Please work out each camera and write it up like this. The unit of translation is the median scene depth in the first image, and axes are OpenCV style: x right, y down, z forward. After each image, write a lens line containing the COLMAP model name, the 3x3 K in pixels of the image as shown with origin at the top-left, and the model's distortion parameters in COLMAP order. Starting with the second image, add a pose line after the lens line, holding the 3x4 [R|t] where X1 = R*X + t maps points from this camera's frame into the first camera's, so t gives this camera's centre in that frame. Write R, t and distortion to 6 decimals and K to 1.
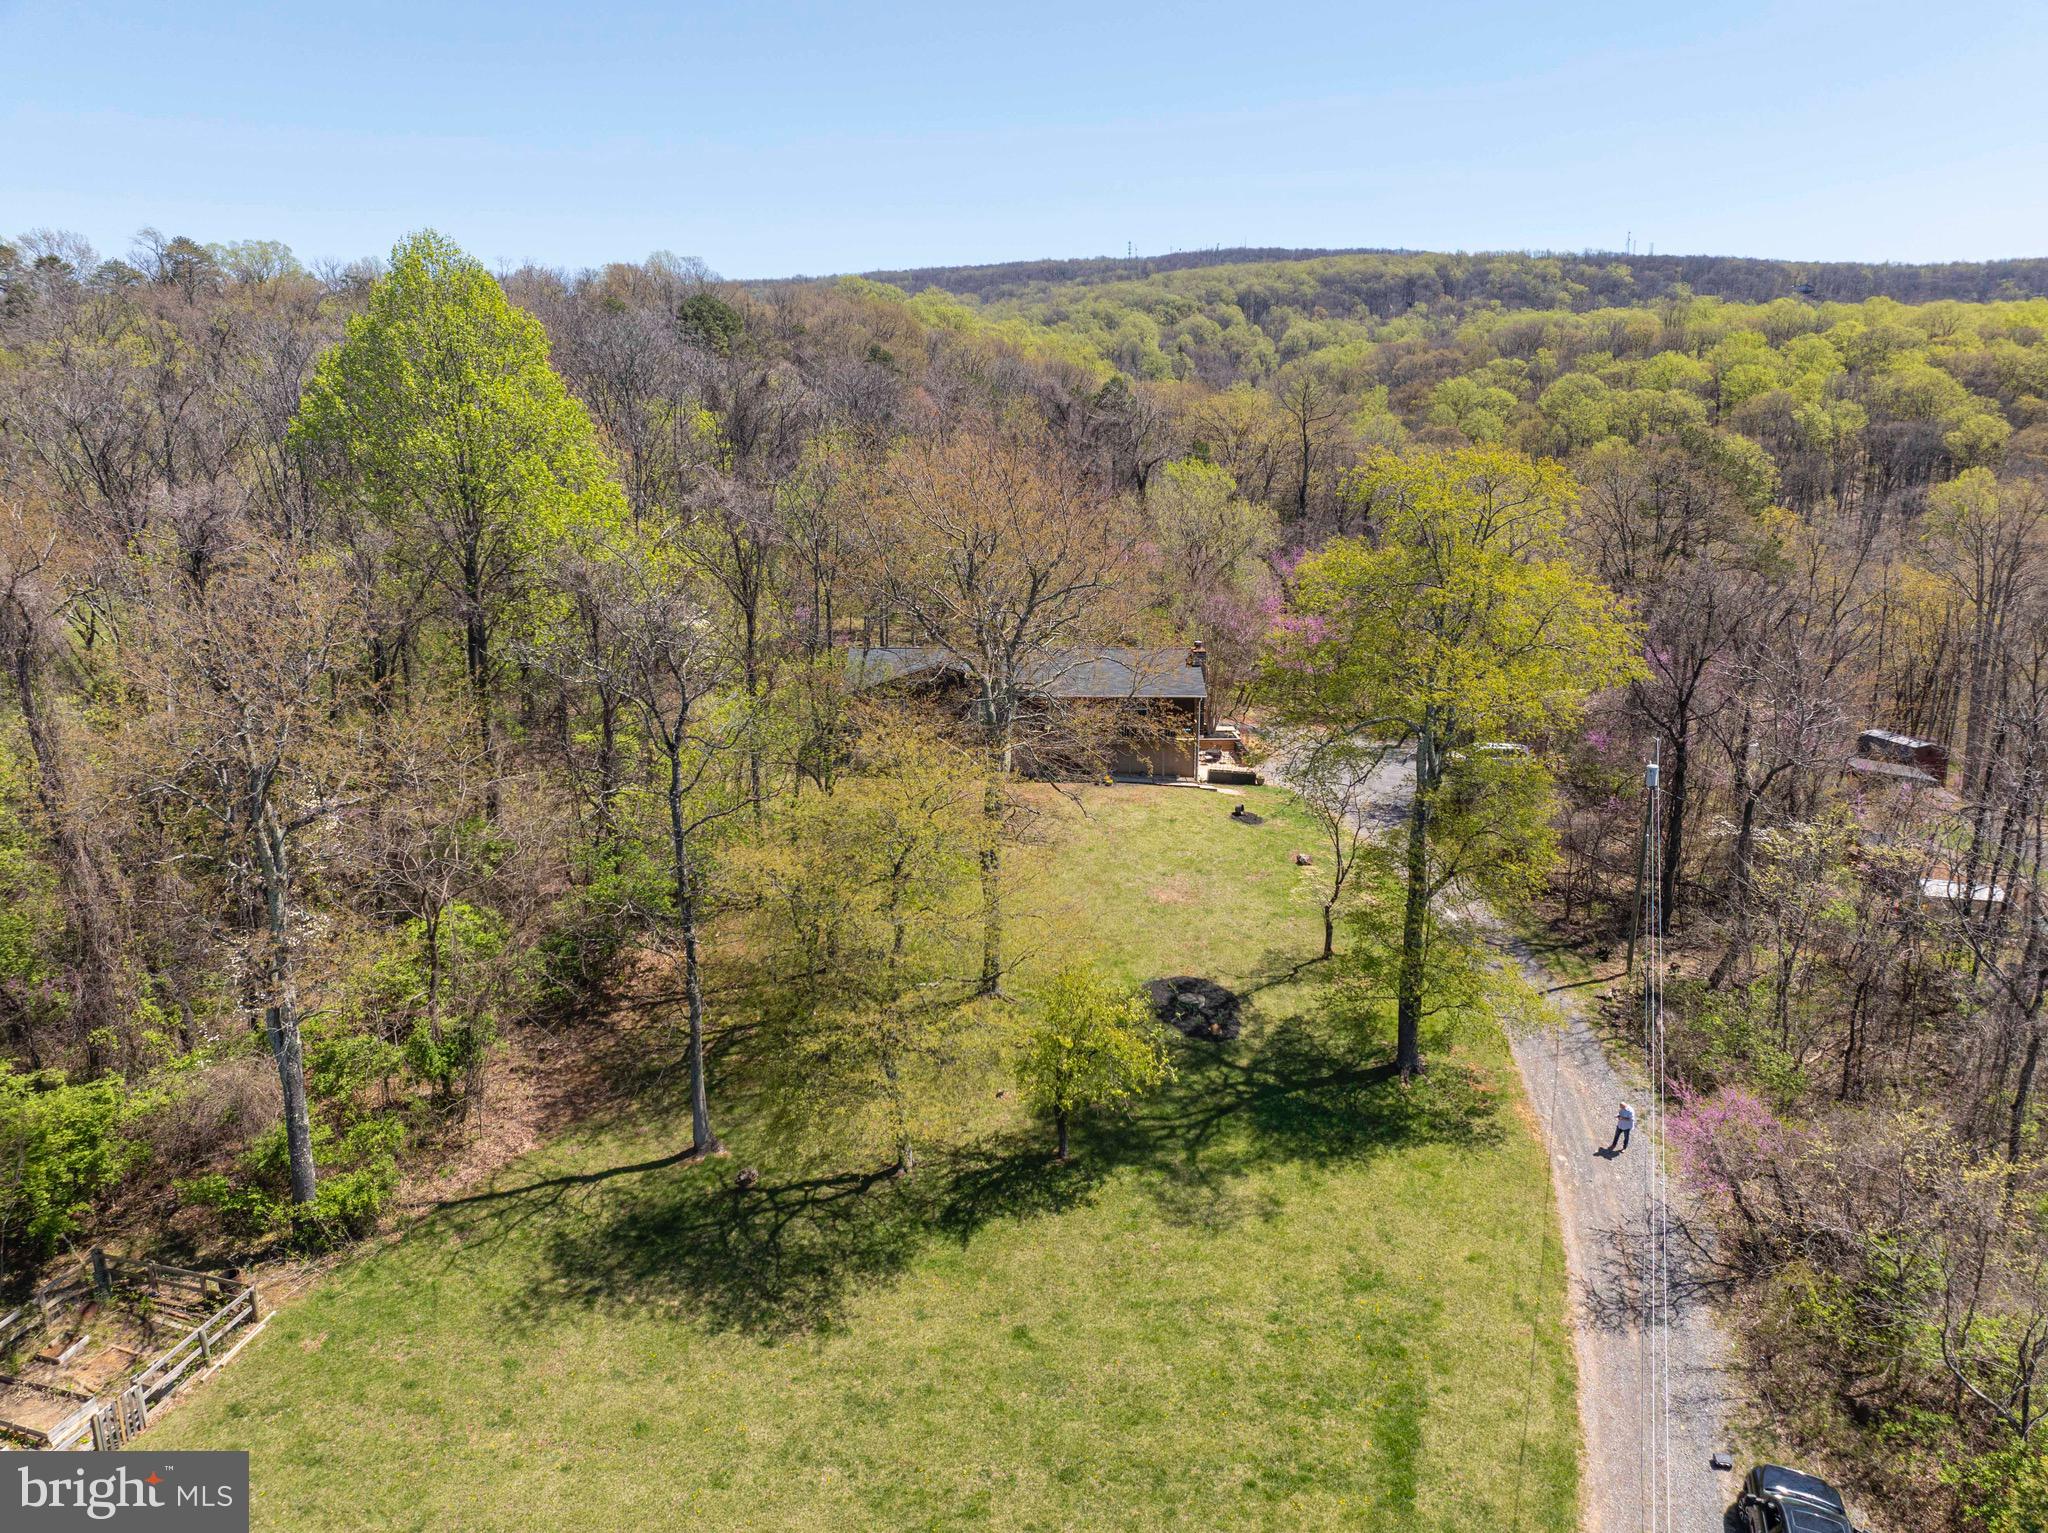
lens RADIAL K [[1436.5, 0, 1016.6], [0, 1436.5, 763.2], [0, 0, 1]] dist [-0.059974, 0.031617]
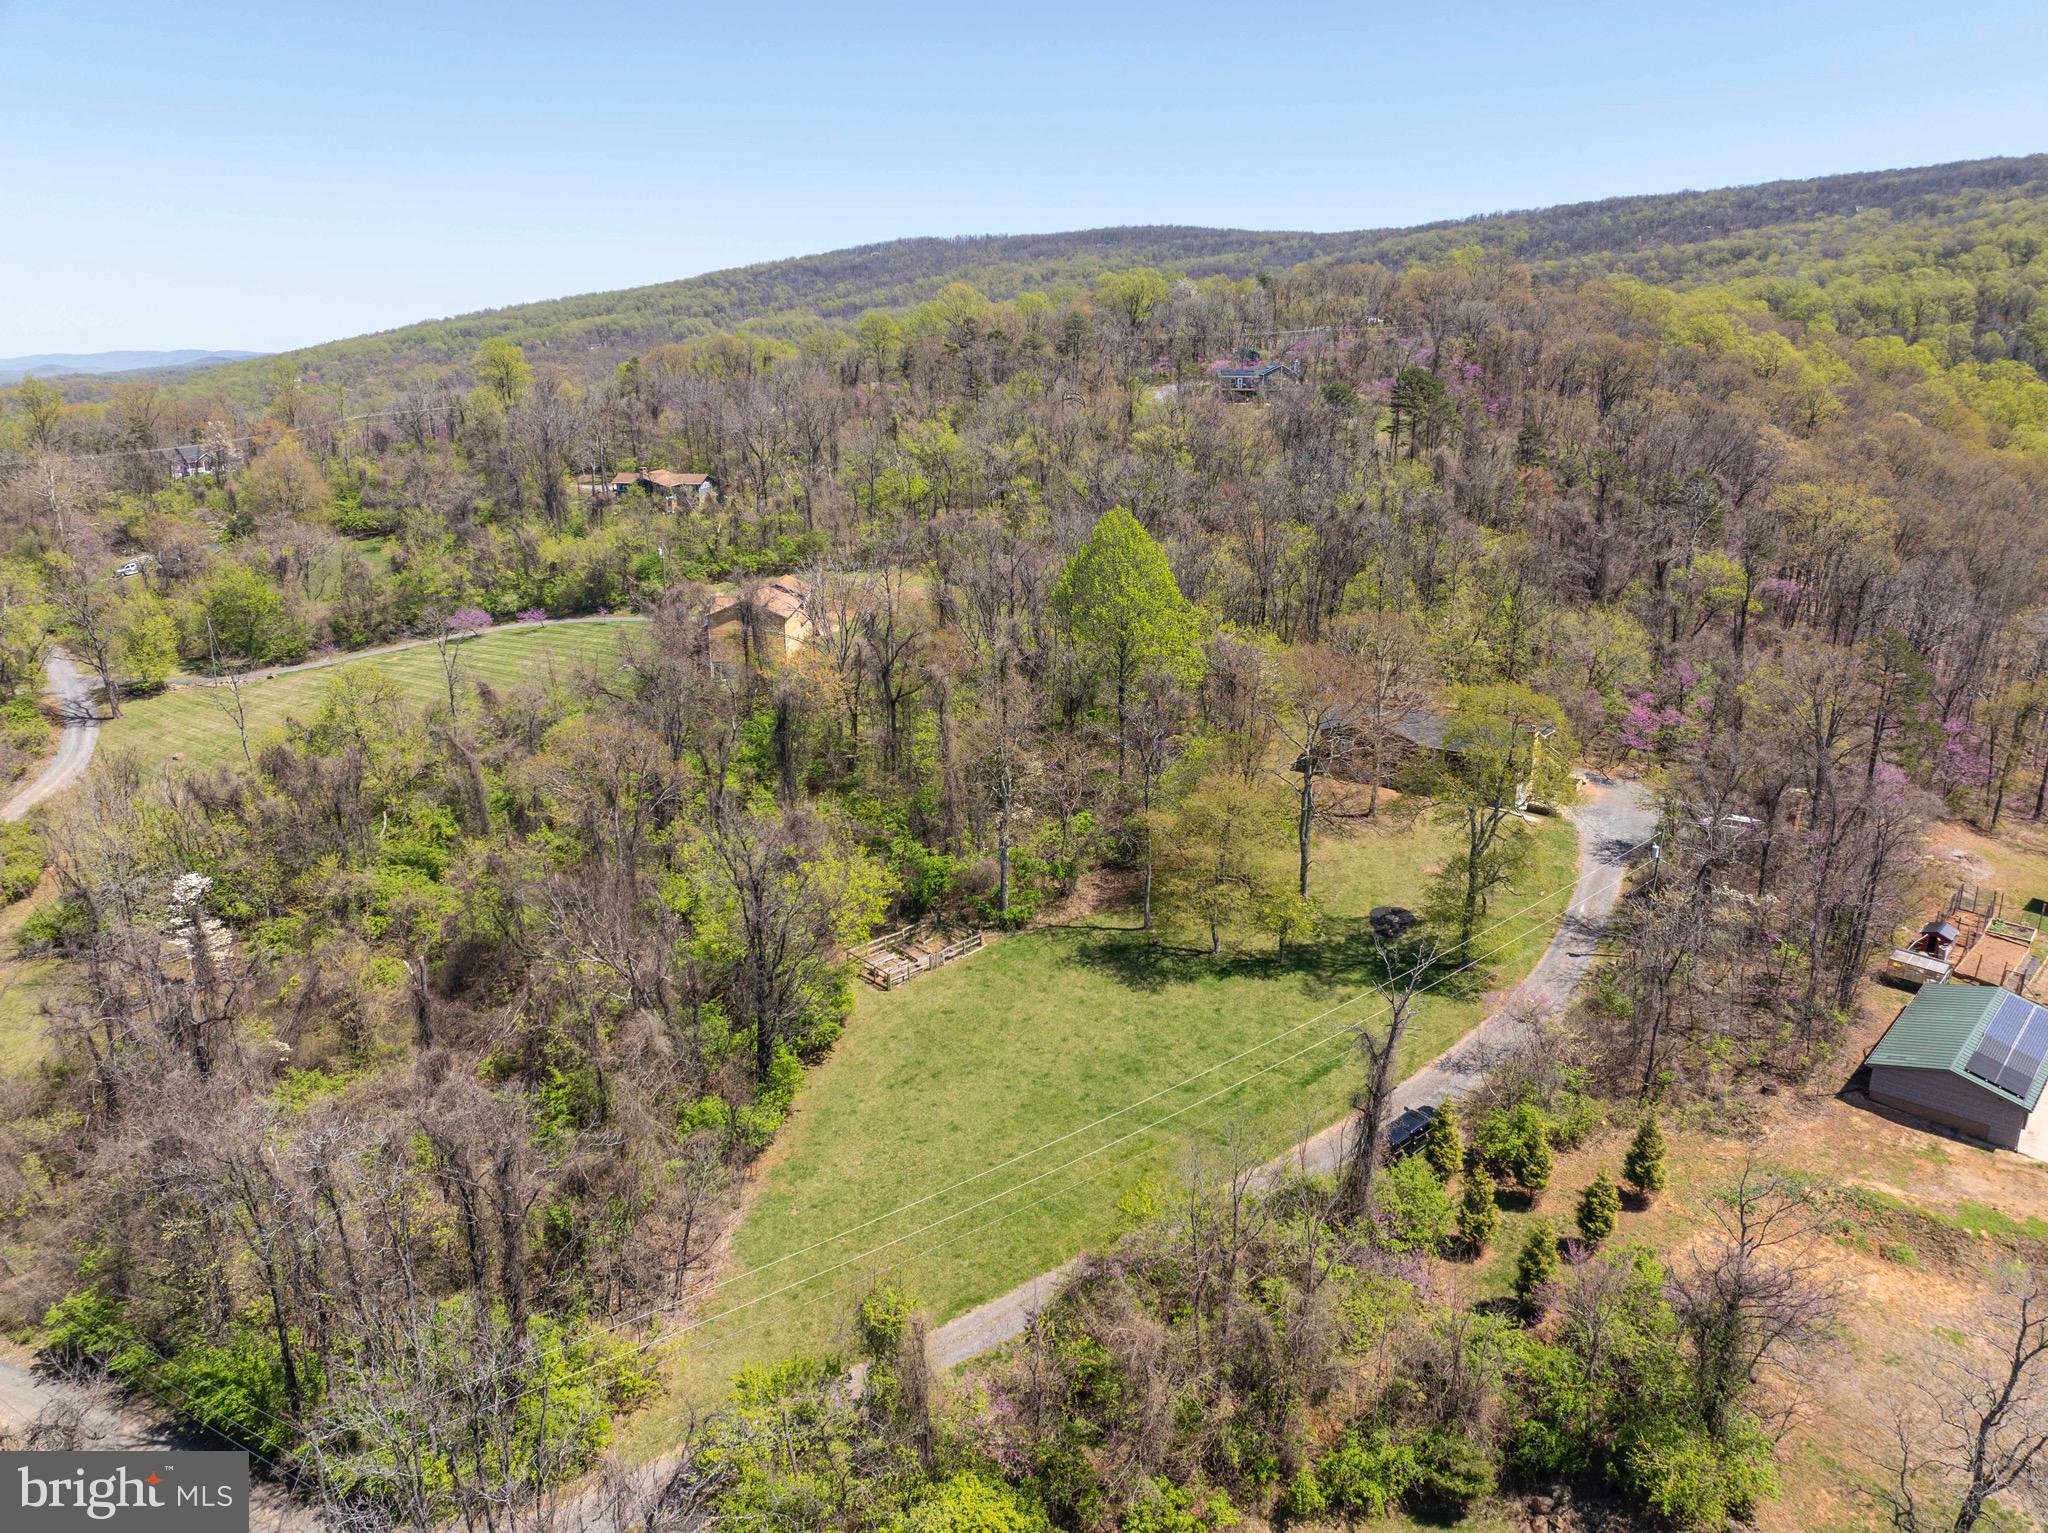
lens RADIAL K [[1436.5, 0, 1023.9], [0, 1436.5, 770.0], [0, 0, 1]] dist [-0.059974, 0.031617]
pose [[0.838837, 0.154672, -0.521947, 0.910943], [-0.117185, 0.987614, 0.104335, -0.249922], [0.531620, -0.026356, 0.846573, -1.290591]]
